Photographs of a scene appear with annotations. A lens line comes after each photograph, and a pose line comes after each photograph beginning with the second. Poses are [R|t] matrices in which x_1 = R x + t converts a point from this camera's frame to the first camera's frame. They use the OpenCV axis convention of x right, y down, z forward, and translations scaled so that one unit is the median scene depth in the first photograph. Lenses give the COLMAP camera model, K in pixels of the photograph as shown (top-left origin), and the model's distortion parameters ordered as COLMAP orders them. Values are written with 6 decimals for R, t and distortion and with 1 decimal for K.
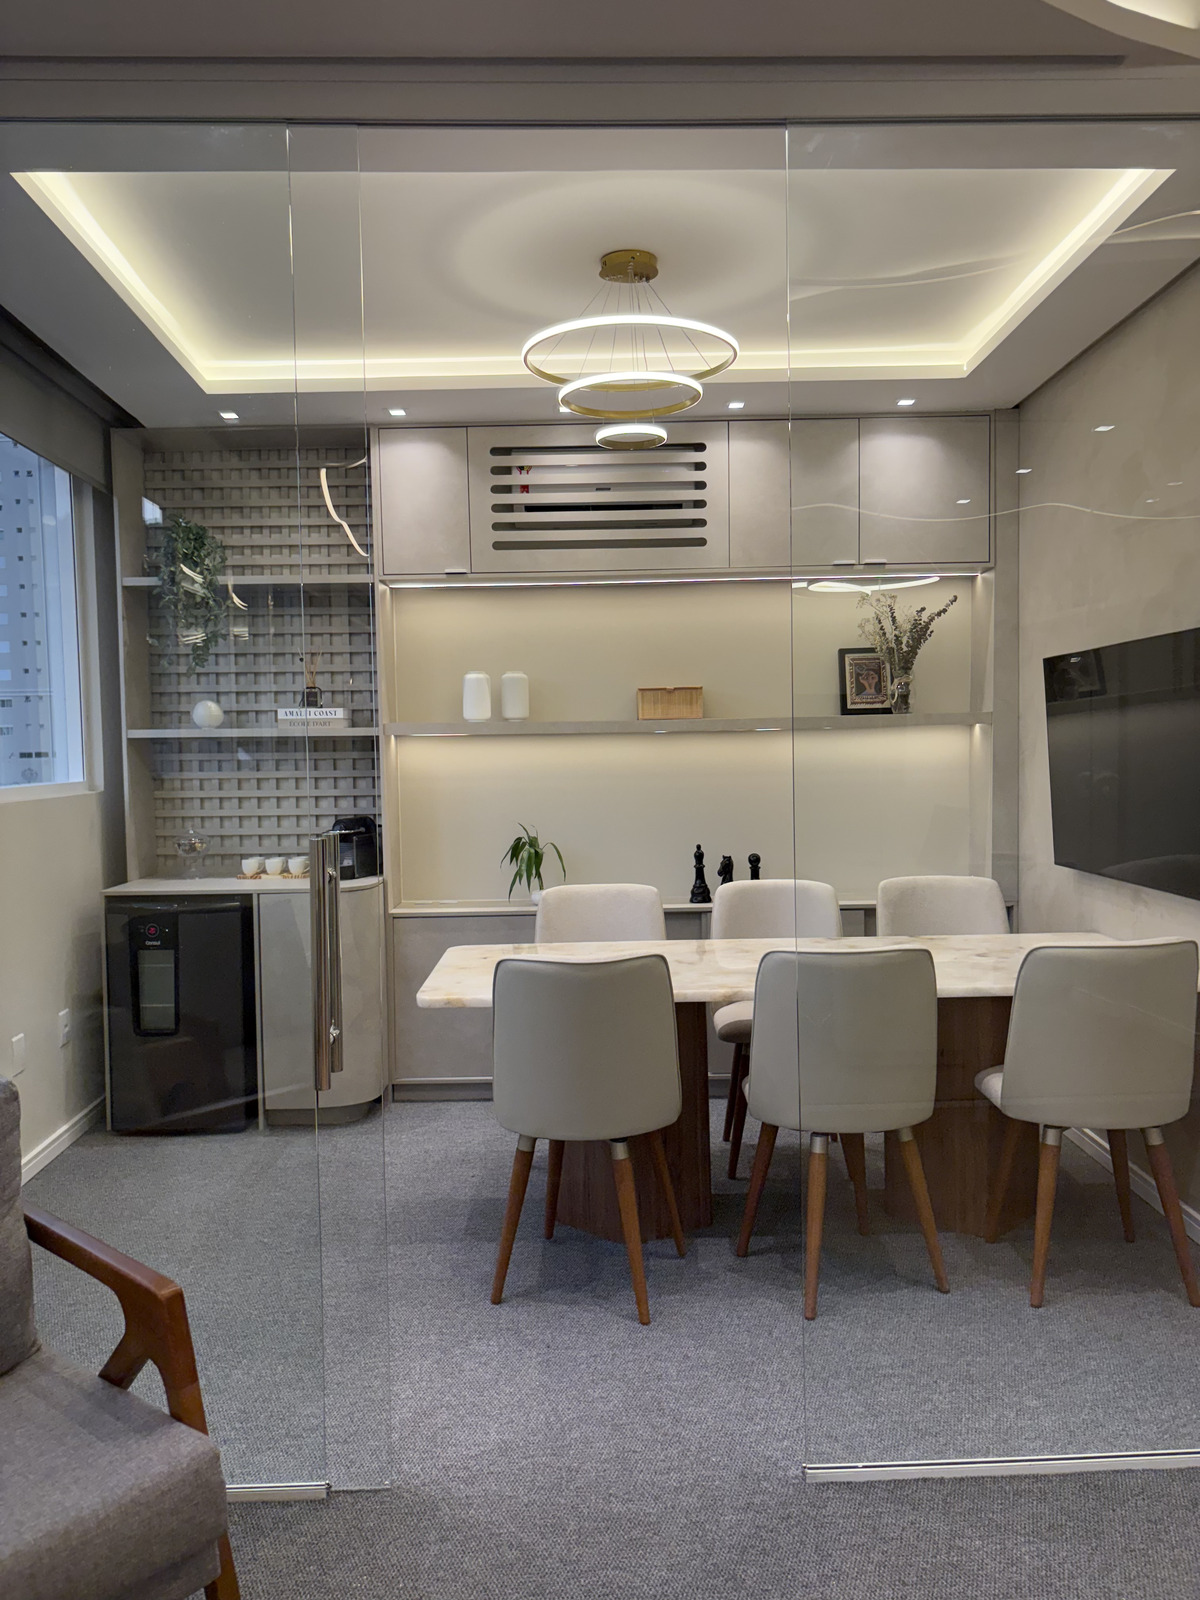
lens RADIAL K [[1184.8, 0, 595.6], [0, 1184.8, 803.9], [0, 0, 1]] dist [0.011565, -0.006432]
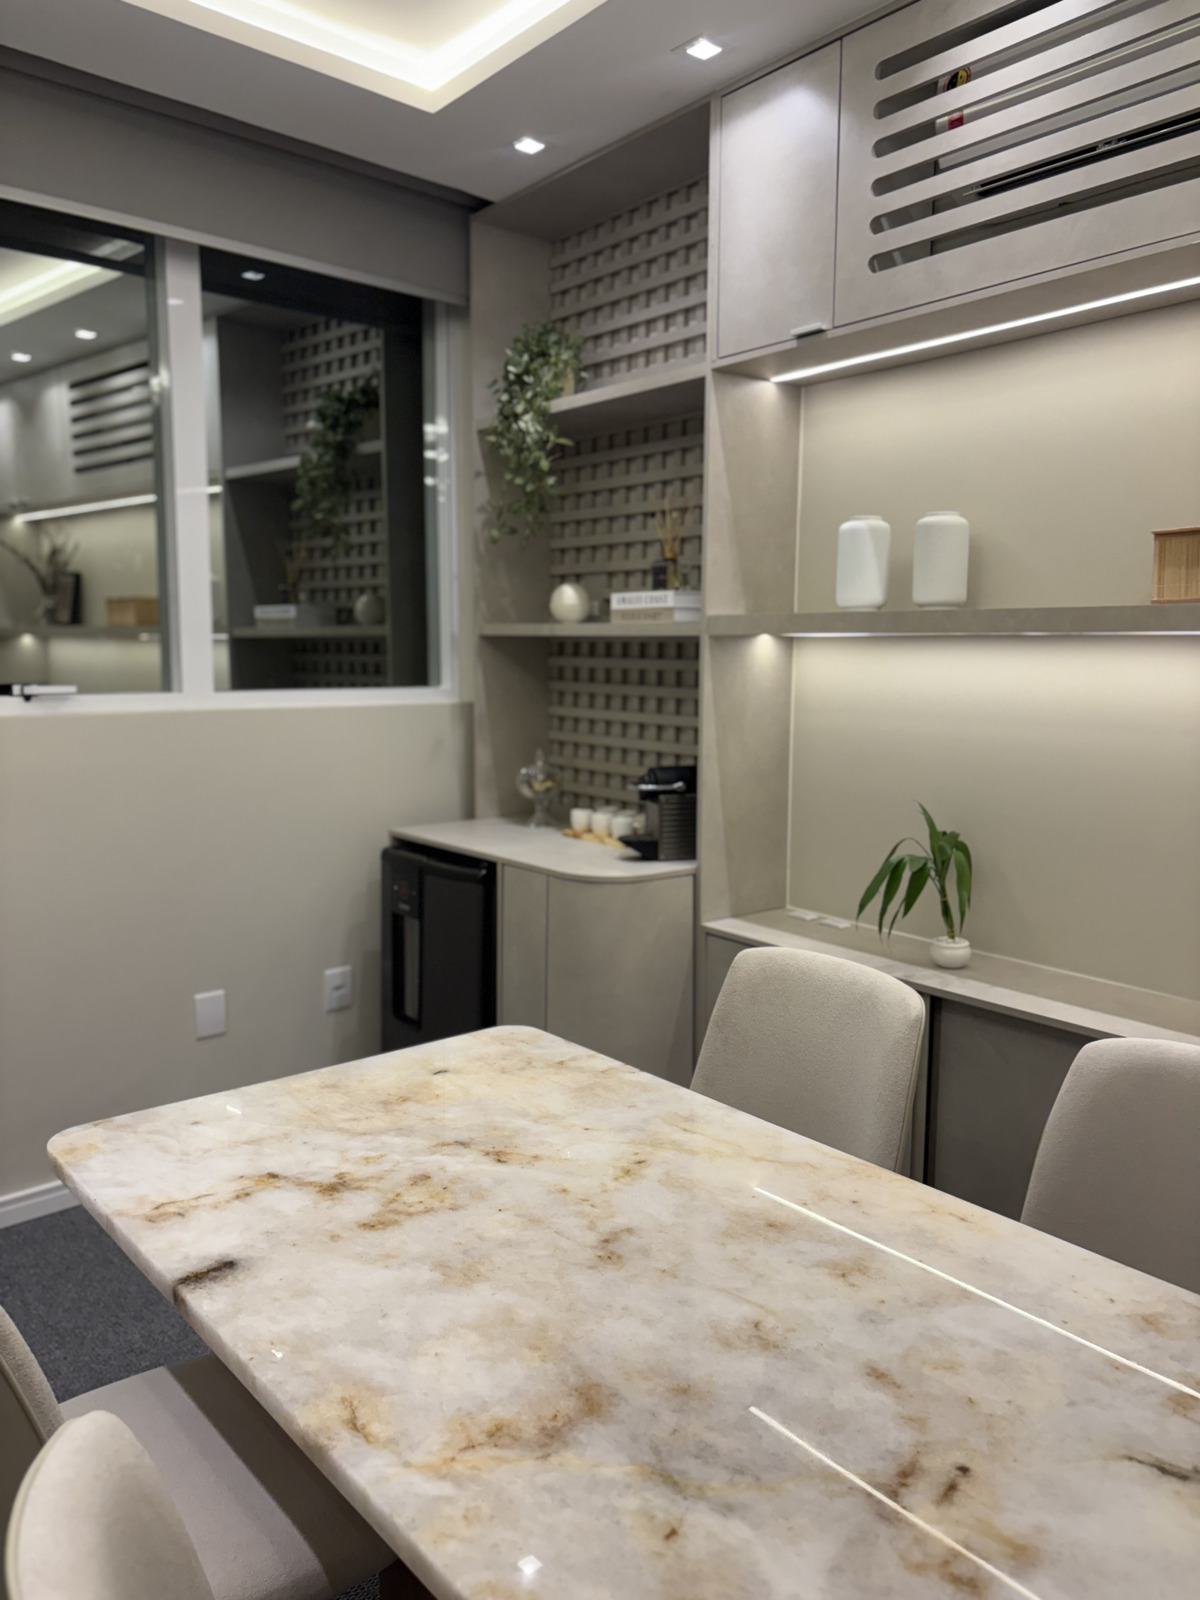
lens RADIAL K [[1184.8, 0, 601.0], [0, 1184.8, 802.2], [0, 0, 1]] dist [0.011565, -0.006432]
pose [[0.646961, 0.114640, -0.753856, 0.246256], [-0.056082, 0.993110, 0.102894, -0.031873], [0.760458, -0.024291, 0.648933, 0.555445]]
